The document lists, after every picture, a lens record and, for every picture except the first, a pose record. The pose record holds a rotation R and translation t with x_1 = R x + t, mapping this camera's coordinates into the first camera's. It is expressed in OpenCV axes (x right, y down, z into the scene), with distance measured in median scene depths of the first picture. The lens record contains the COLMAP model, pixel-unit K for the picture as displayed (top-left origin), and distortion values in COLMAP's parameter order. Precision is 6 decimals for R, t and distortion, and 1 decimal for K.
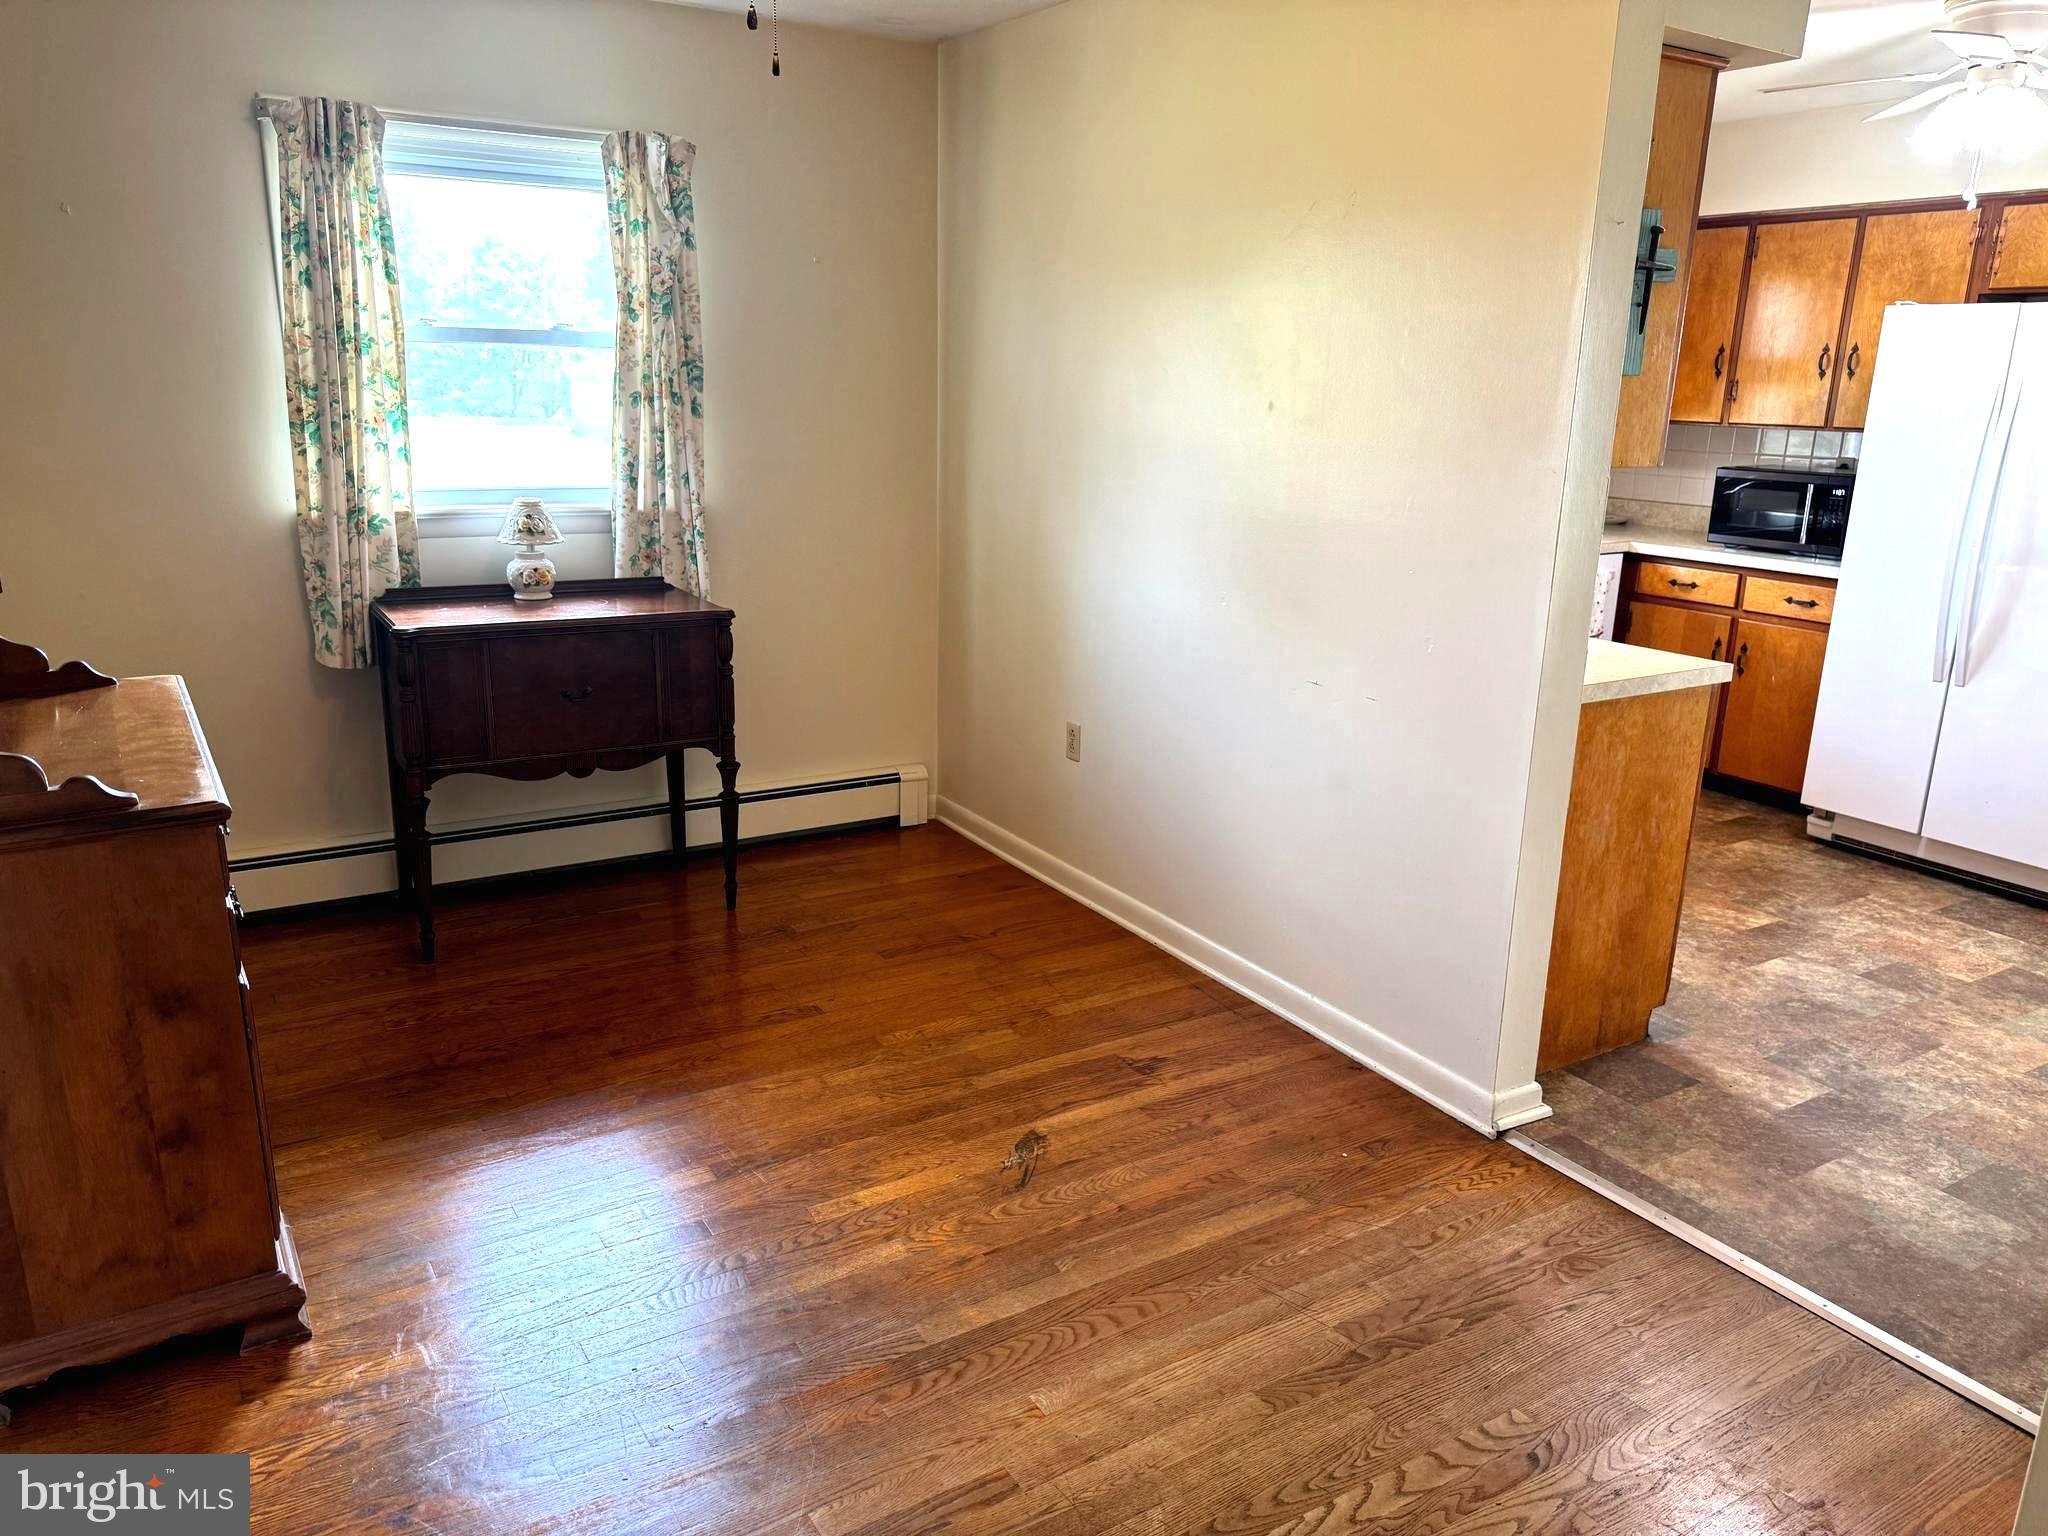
lens RADIAL K [[1429.6, 0, 1024.0], [0, 1429.6, 768.0], [0, 0, 1]] dist [0.007377, -0.002738]
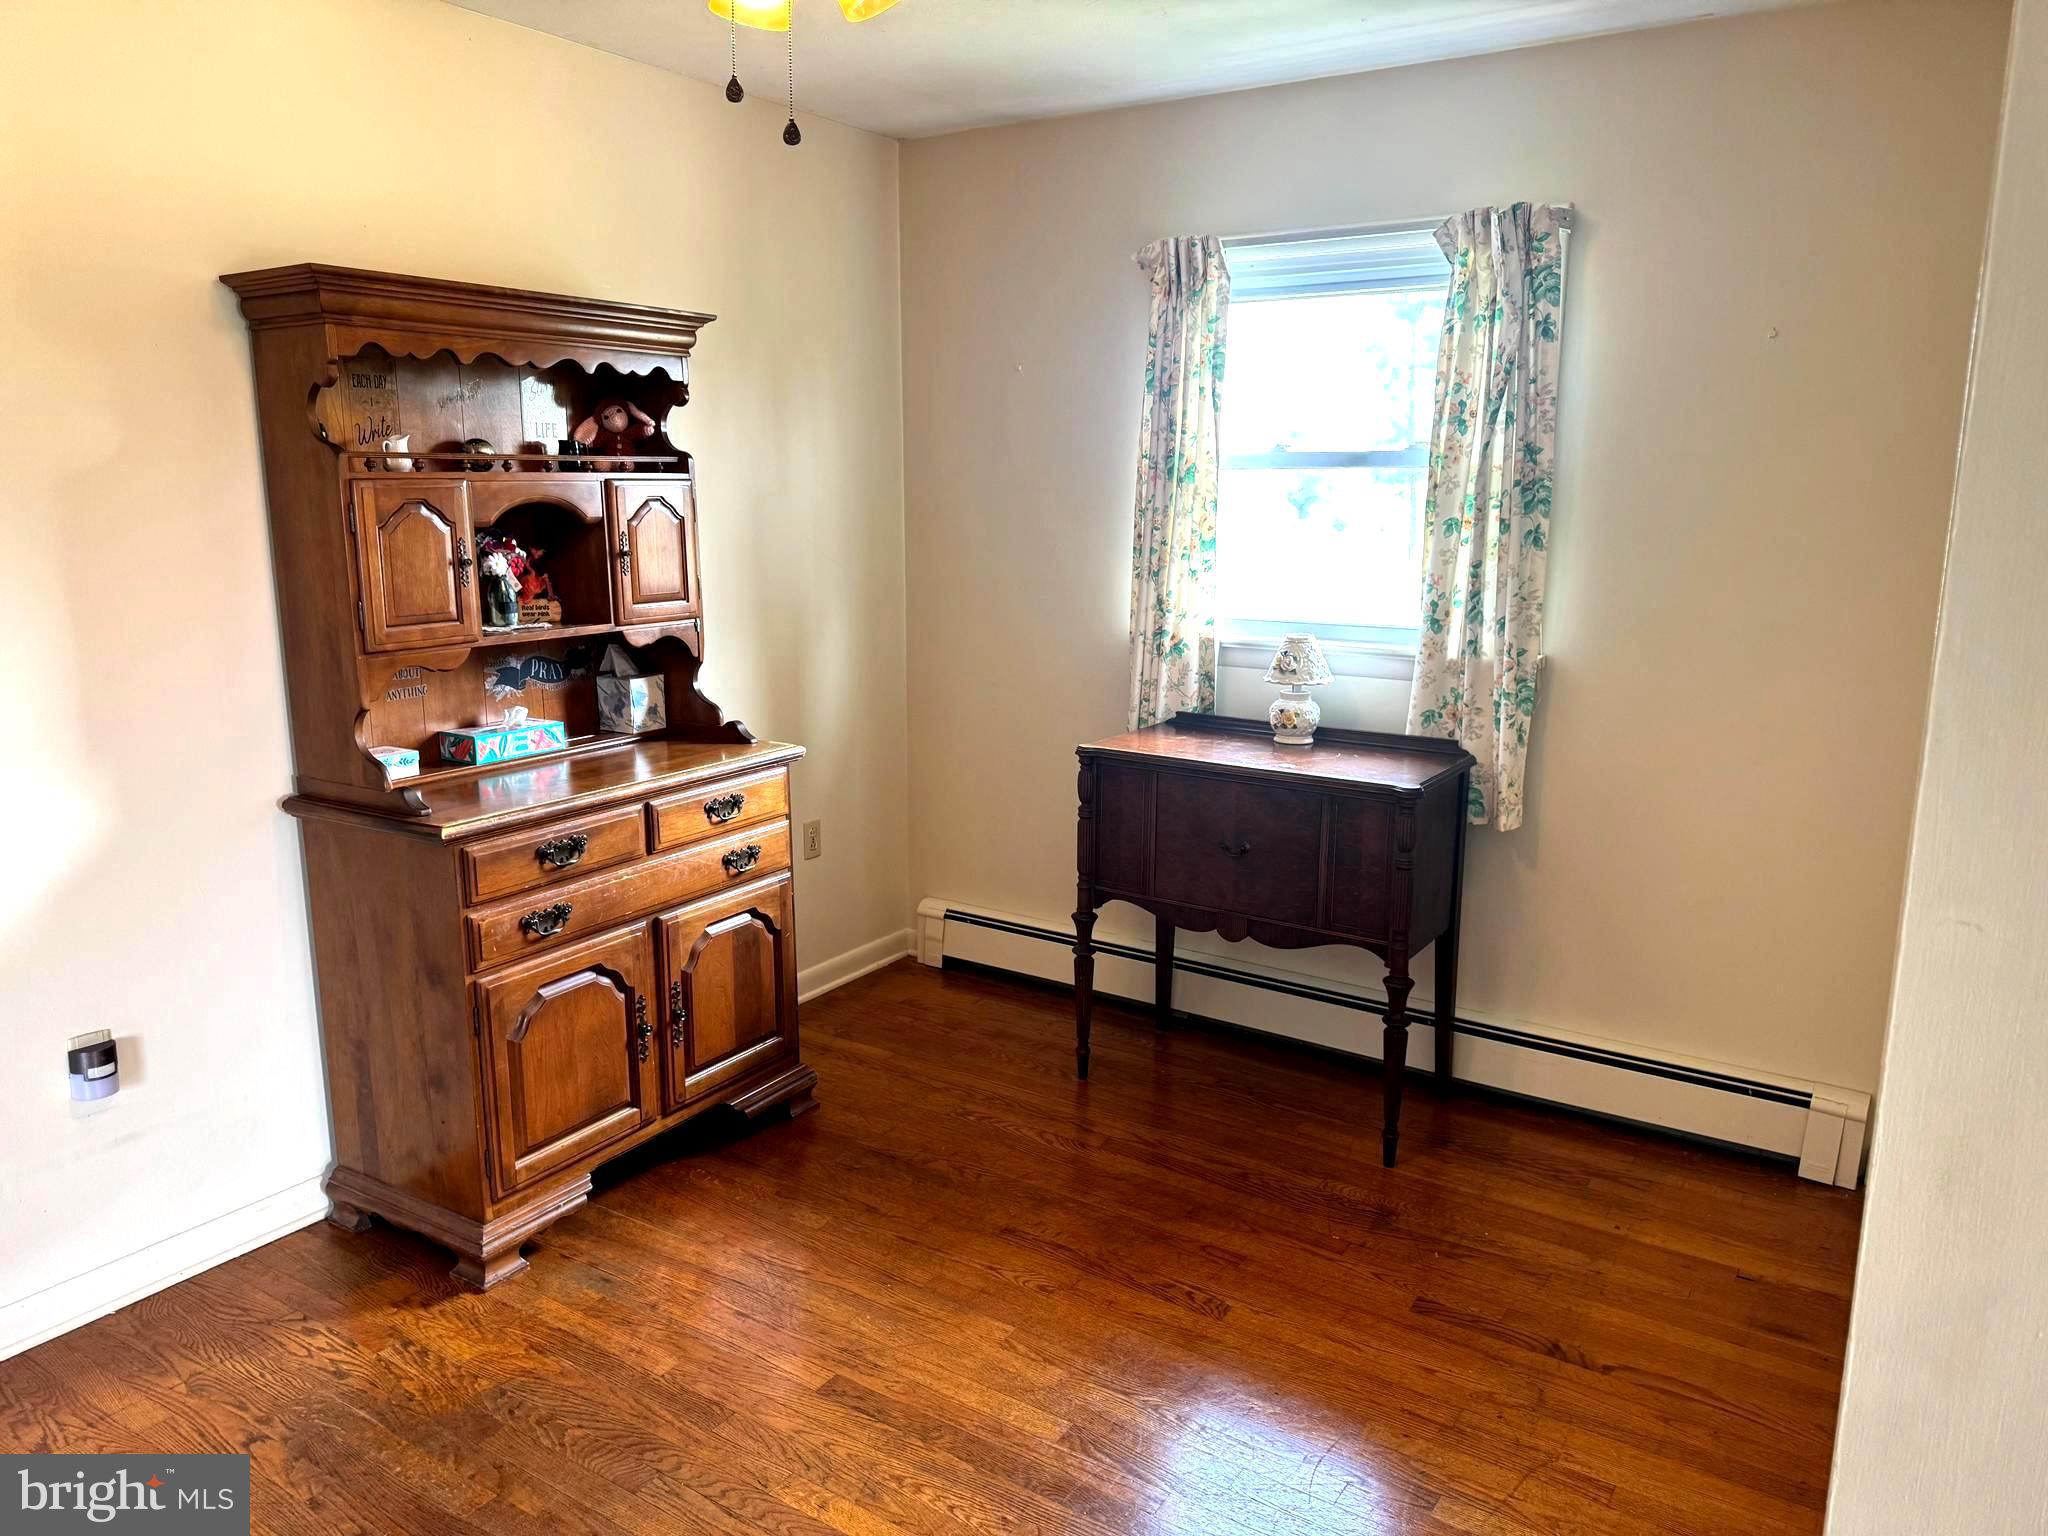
lens RADIAL K [[1392.7, 0, 1024.0], [0, 1392.7, 768.0], [0, 0, 1]] dist [0.142519, -0.285448]
pose [[0.426047, 0.157683, -0.890854, 0.400201], [-0.240688, 0.968963, 0.056400, -0.117611], [0.872097, 0.190388, 0.450776, 0.476537]]
